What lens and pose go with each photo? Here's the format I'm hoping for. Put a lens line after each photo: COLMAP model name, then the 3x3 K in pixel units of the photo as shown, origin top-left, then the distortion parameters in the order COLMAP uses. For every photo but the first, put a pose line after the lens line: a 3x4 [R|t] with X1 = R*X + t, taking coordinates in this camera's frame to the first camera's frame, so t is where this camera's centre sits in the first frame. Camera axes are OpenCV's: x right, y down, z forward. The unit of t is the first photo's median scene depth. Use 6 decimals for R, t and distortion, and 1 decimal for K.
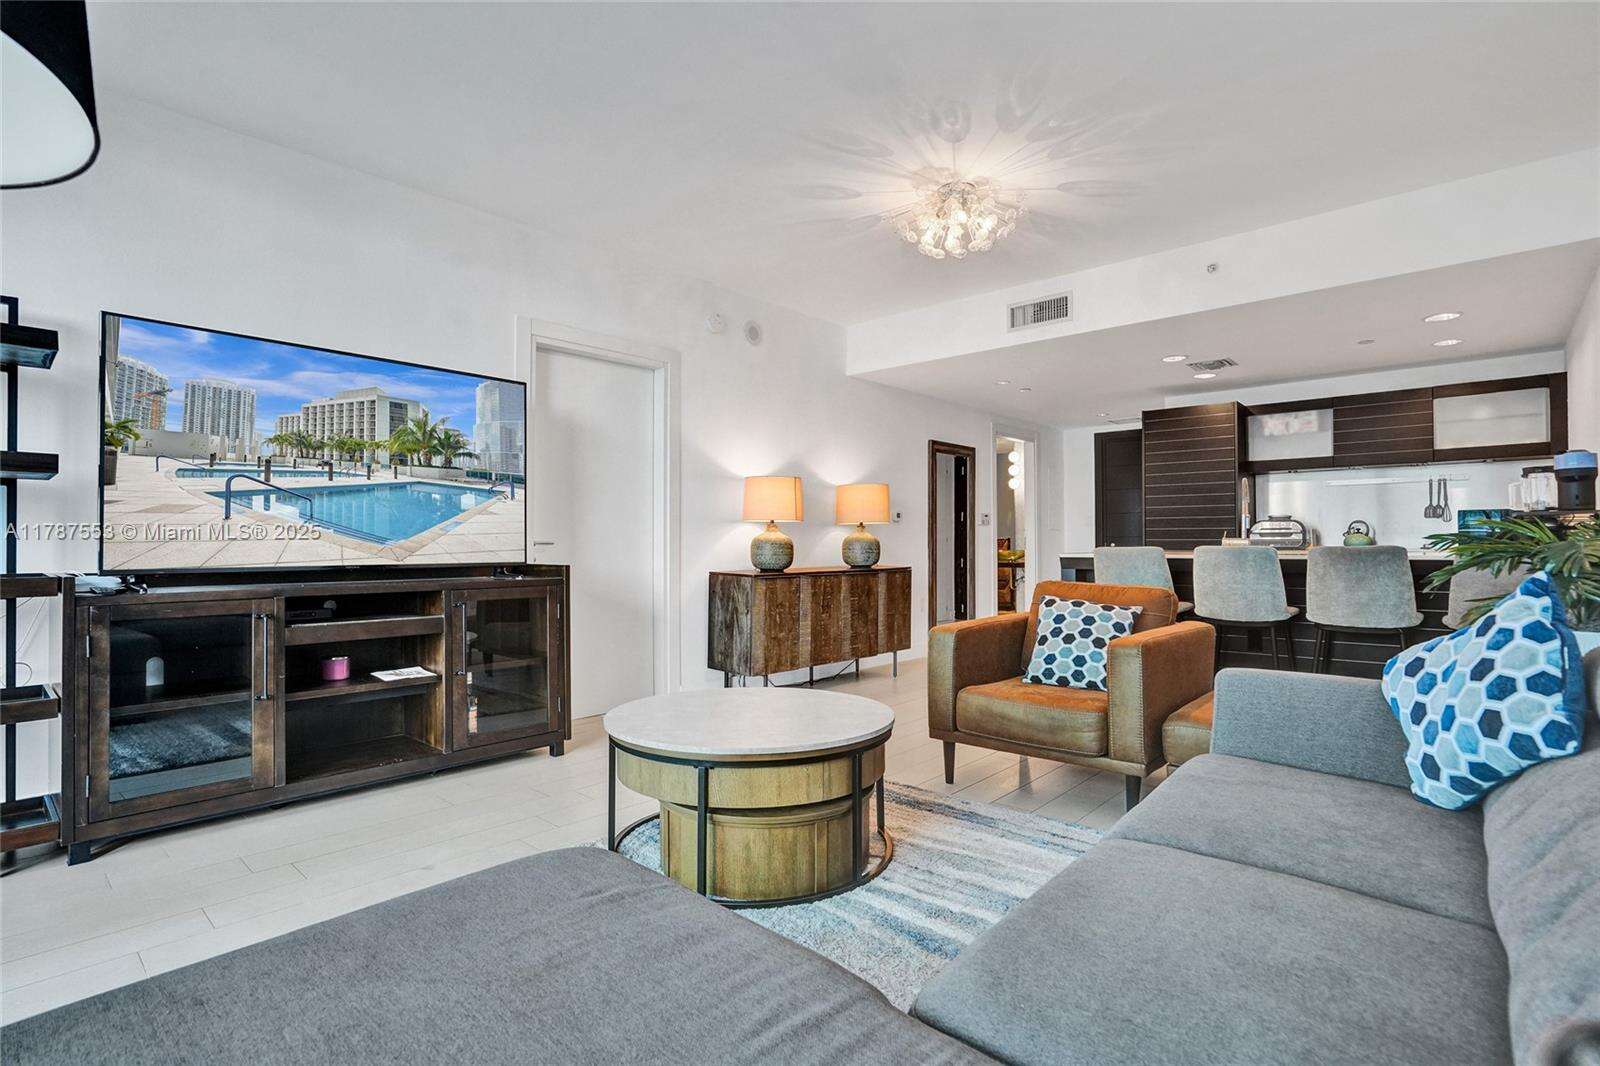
lens RADIAL K [[747.8, 0, 856.7], [0, 747.8, 531.5], [0, 0, 1]] dist [0.004220, 0.001052]
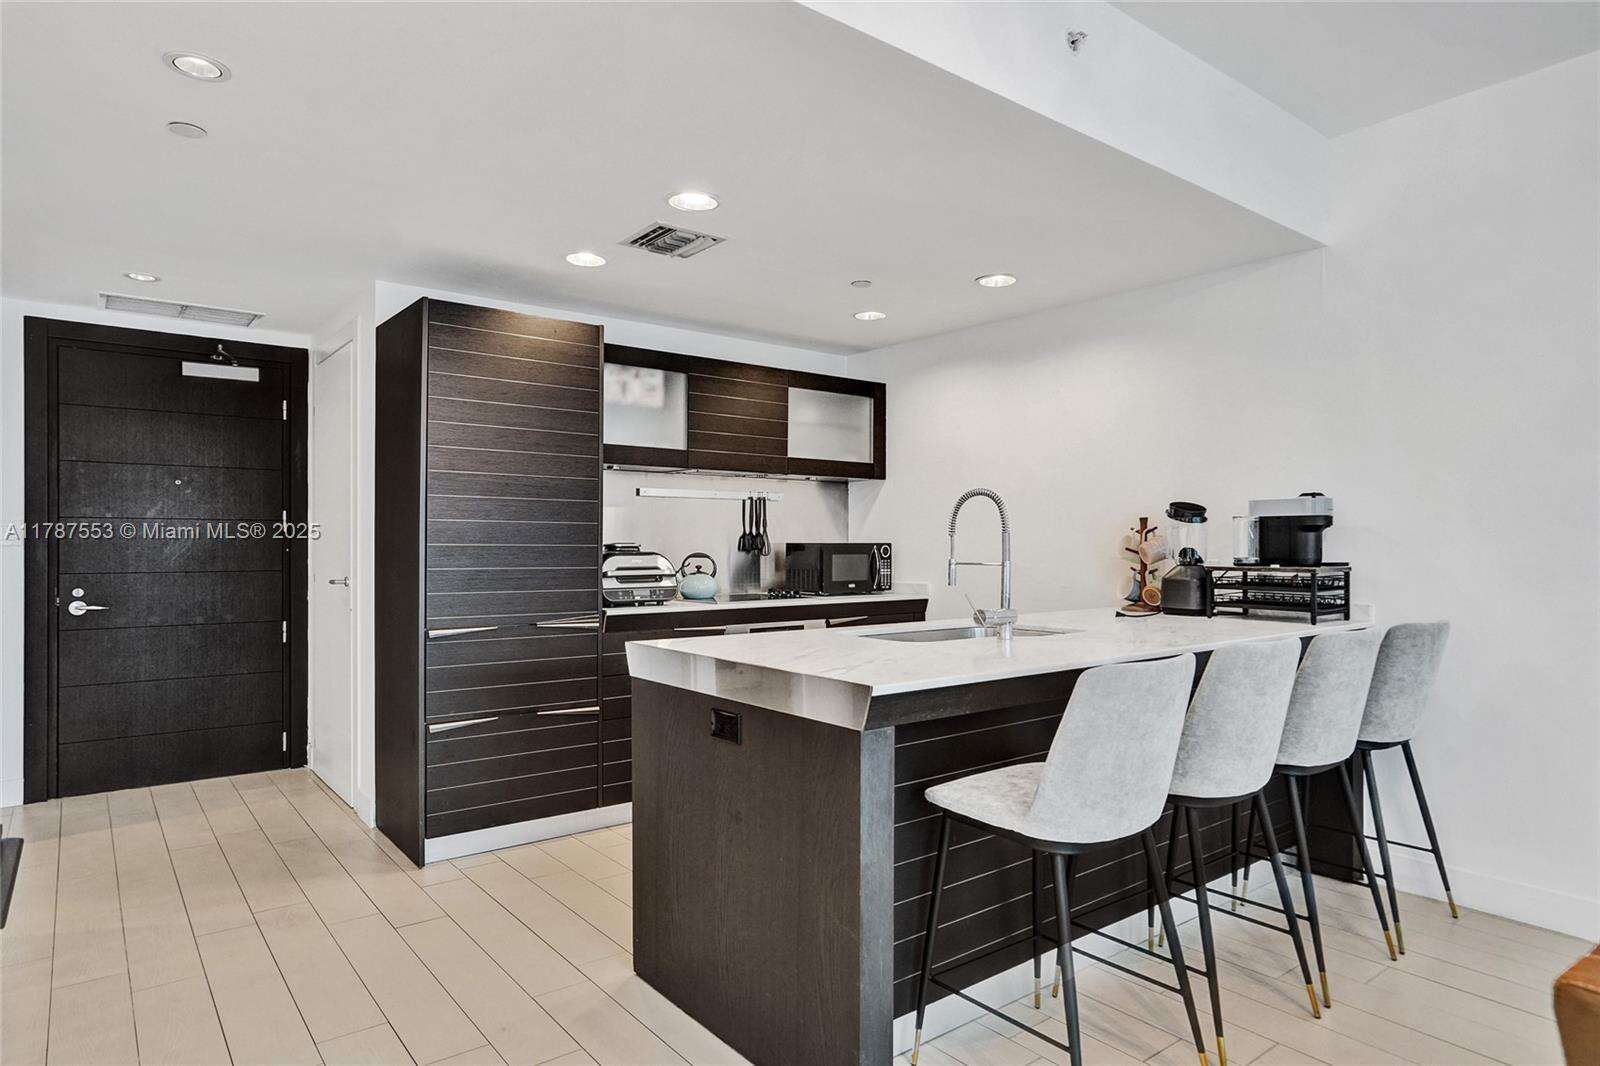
lens RADIAL K [[918.3, 0, 797.2], [0, 918.3, 546.6], [0, 0, 1]] dist [-0.033080, 0.021700]
pose [[0.221229, 0.006286, 0.975202, -0.087691], [-0.010255, 0.999939, -0.004119, -0.018595], [-0.975168, -0.009089, 0.221280, 0.755013]]
